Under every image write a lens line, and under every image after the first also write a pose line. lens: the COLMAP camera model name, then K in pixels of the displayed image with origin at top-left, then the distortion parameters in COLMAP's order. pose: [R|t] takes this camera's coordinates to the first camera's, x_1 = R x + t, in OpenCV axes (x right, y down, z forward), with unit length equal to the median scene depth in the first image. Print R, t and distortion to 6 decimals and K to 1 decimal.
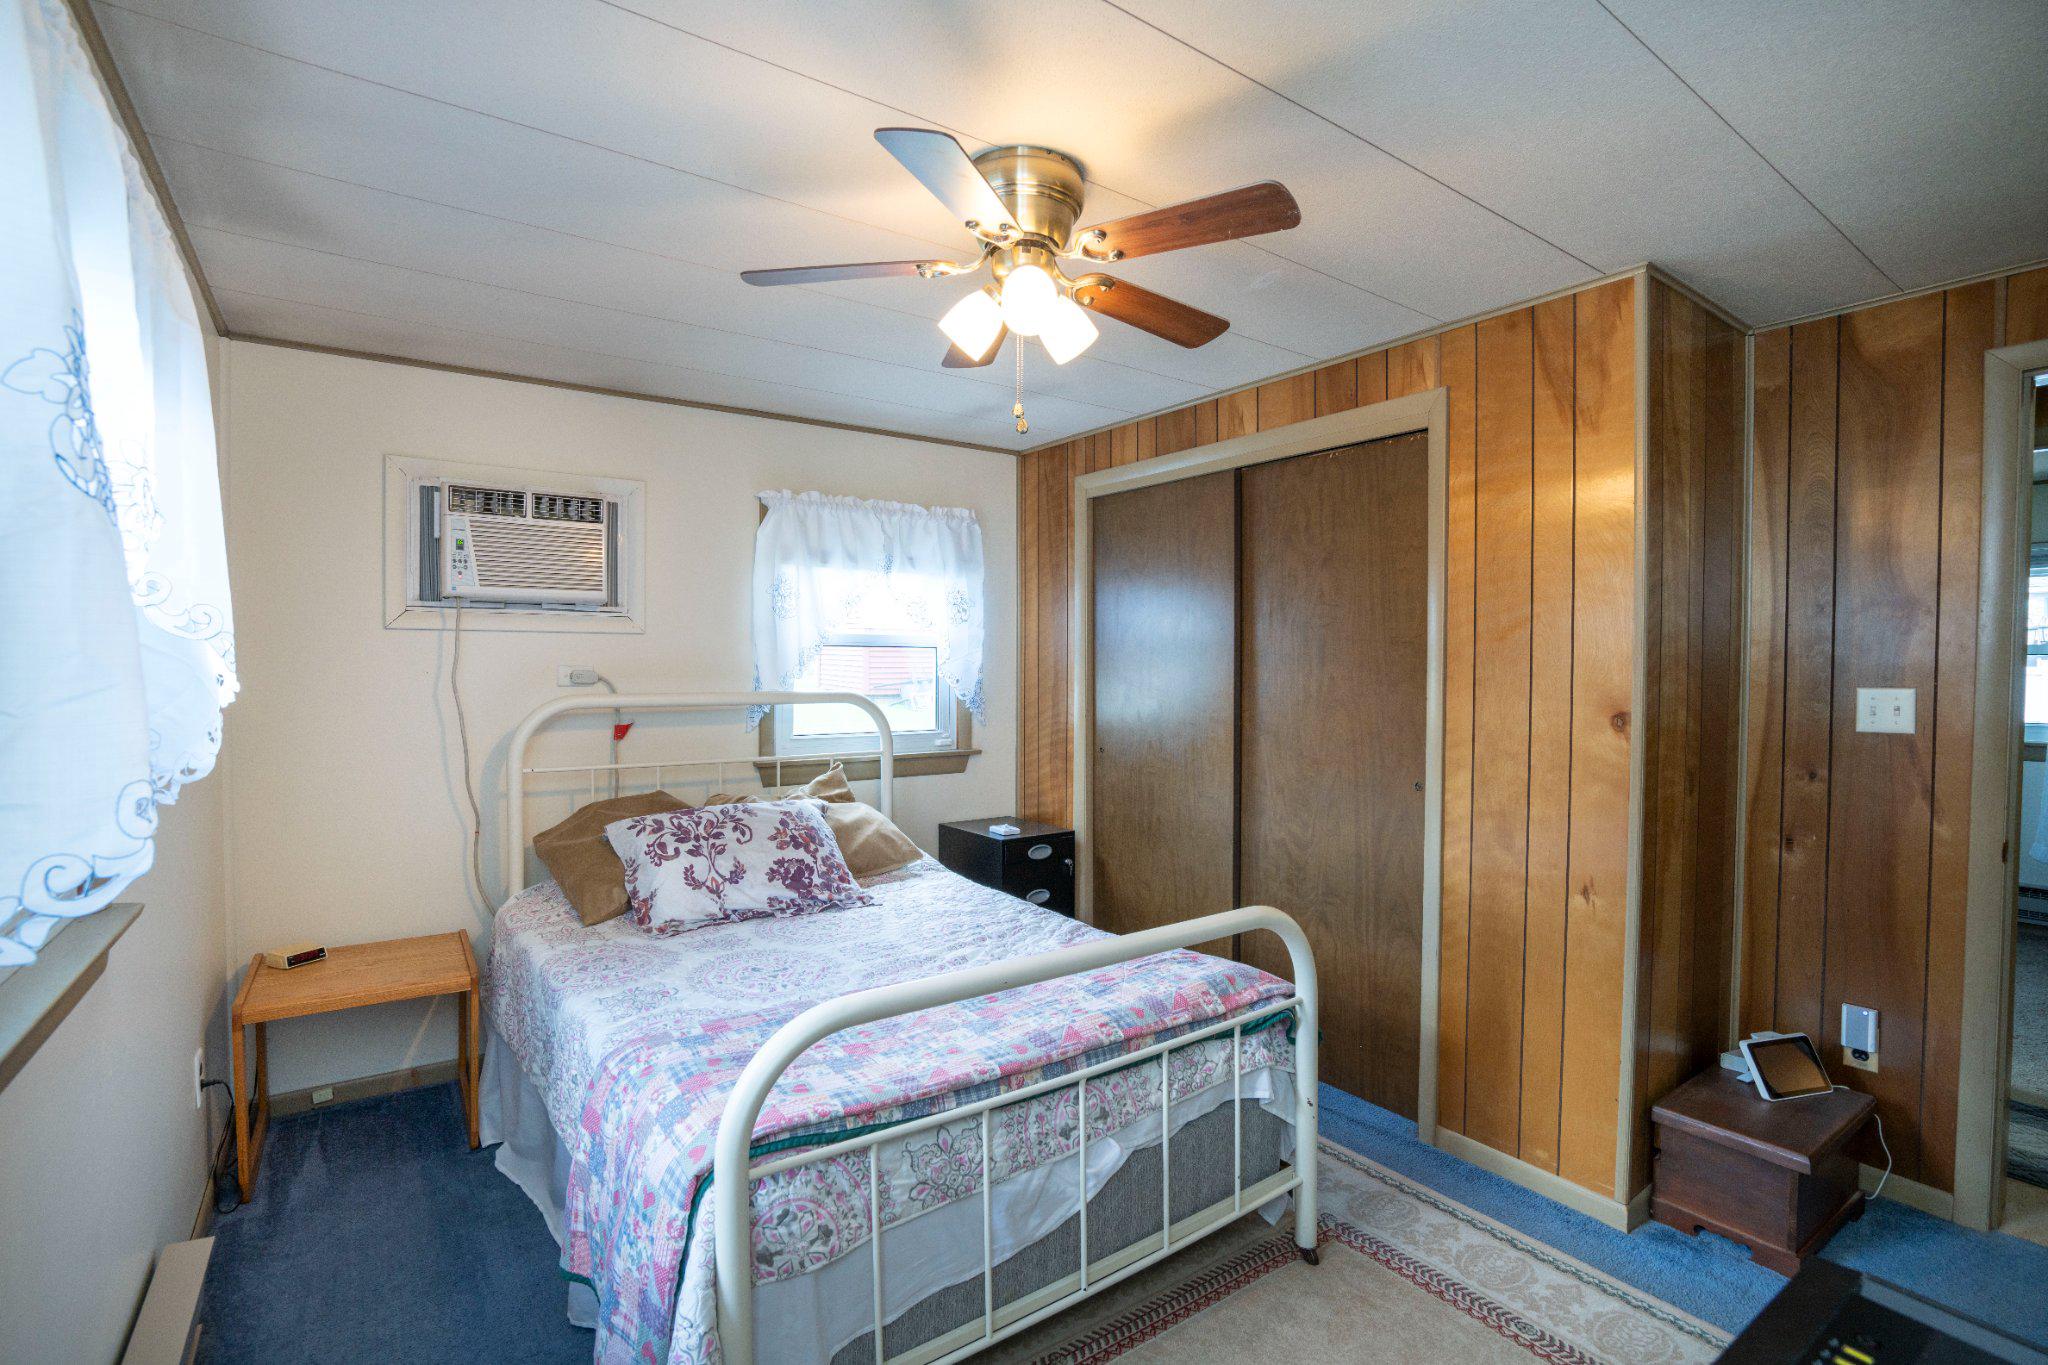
lens RADIAL K [[946.6, 0, 1021.4], [0, 946.6, 686.6], [0, 0, 1]] dist [-0.058011, 0.020955]
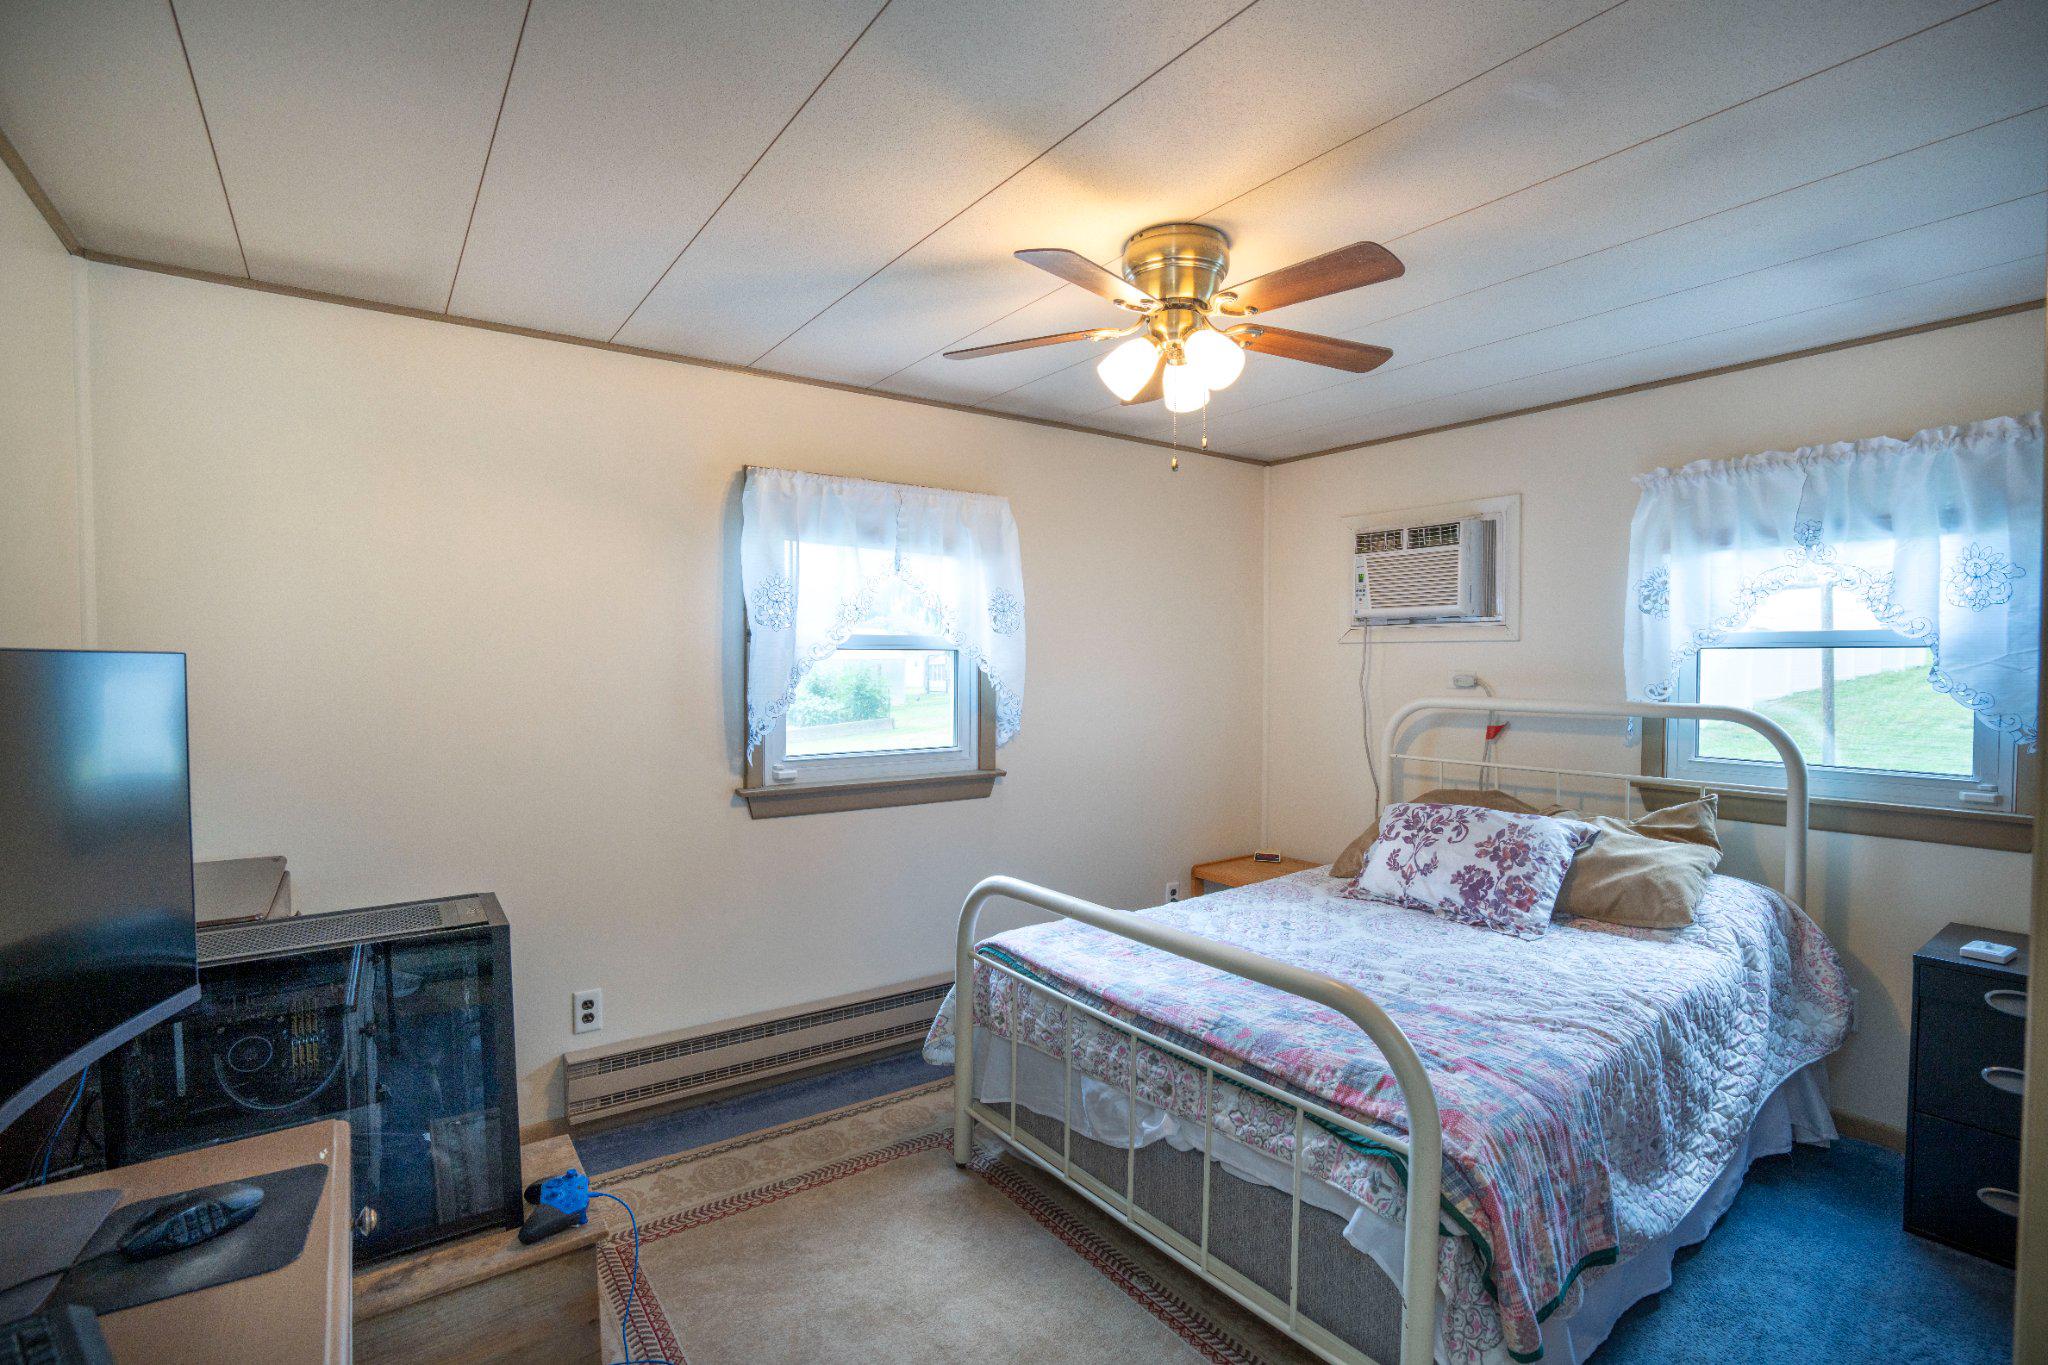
lens RADIAL K [[946.6, 0, 1021.4], [0, 946.6, 686.6], [0, 0, 1]] dist [-0.058011, 0.020955]
pose [[0.009823, 0.022489, -0.999699, 0.745879], [-0.024775, 0.999446, 0.022240, -0.017329], [0.999645, 0.024549, 0.010375, 0.523355]]
